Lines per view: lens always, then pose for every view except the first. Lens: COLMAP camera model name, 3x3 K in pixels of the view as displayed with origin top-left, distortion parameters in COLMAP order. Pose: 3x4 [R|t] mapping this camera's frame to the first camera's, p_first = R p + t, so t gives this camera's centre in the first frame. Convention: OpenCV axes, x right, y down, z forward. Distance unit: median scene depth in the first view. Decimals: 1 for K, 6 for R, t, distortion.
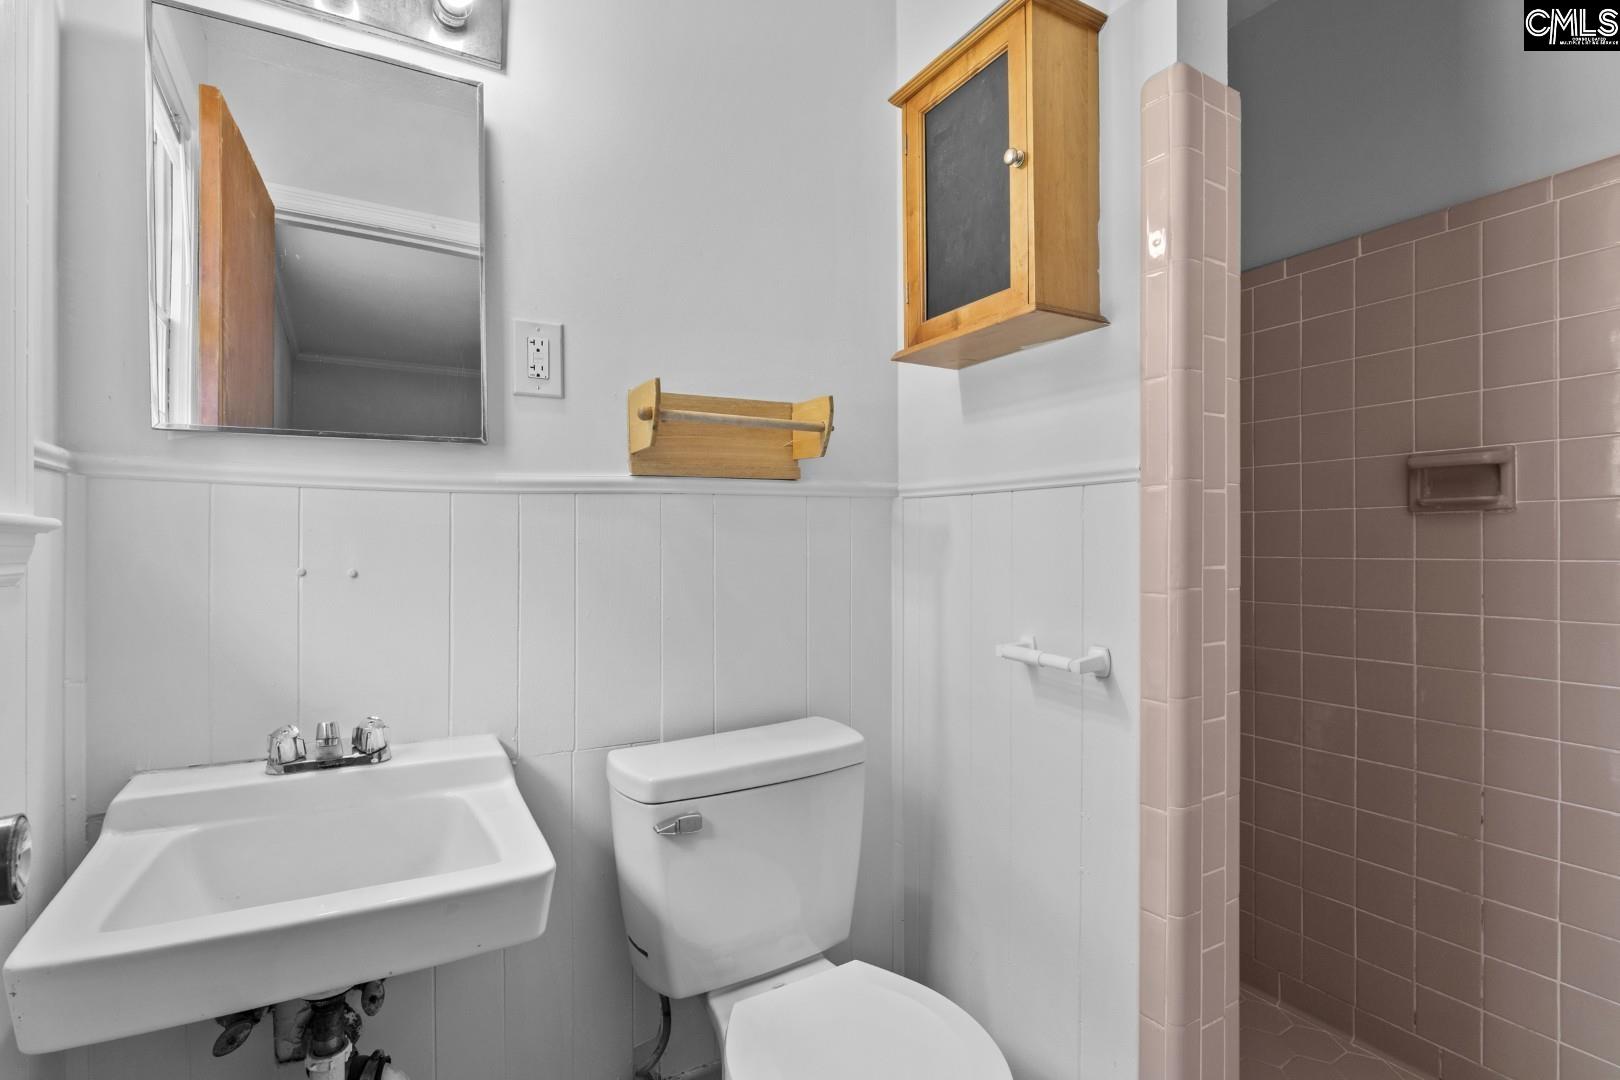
lens RADIAL K [[759.3, 0, 805.6], [0, 759.3, 544.9], [0, 0, 1]] dist [-0.003118, -0.001165]
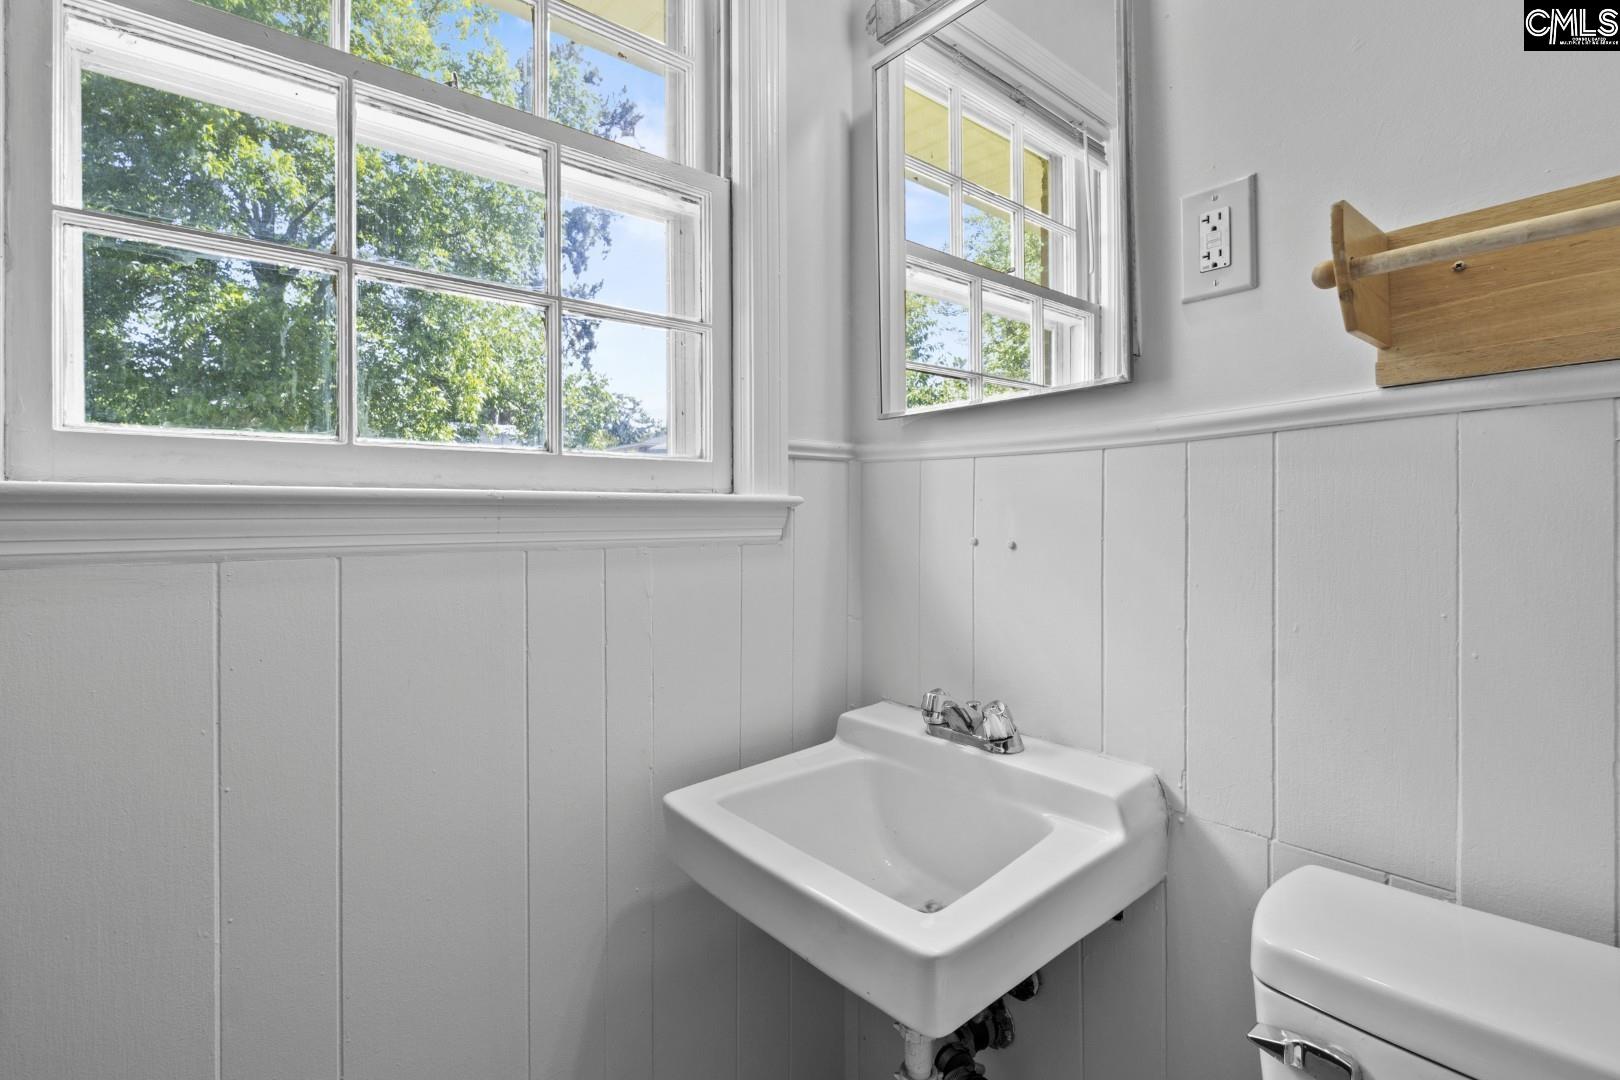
lens RADIAL K [[759.3, 0, 799.8], [0, 759.3, 510.1], [0, 0, 1]] dist [-0.003118, -0.001165]
pose [[0.192365, -0.003442, -0.981317, 0.274760], [0.008761, 0.999960, -0.001790, -0.005831], [0.981284, -0.008253, 0.192388, 0.561332]]
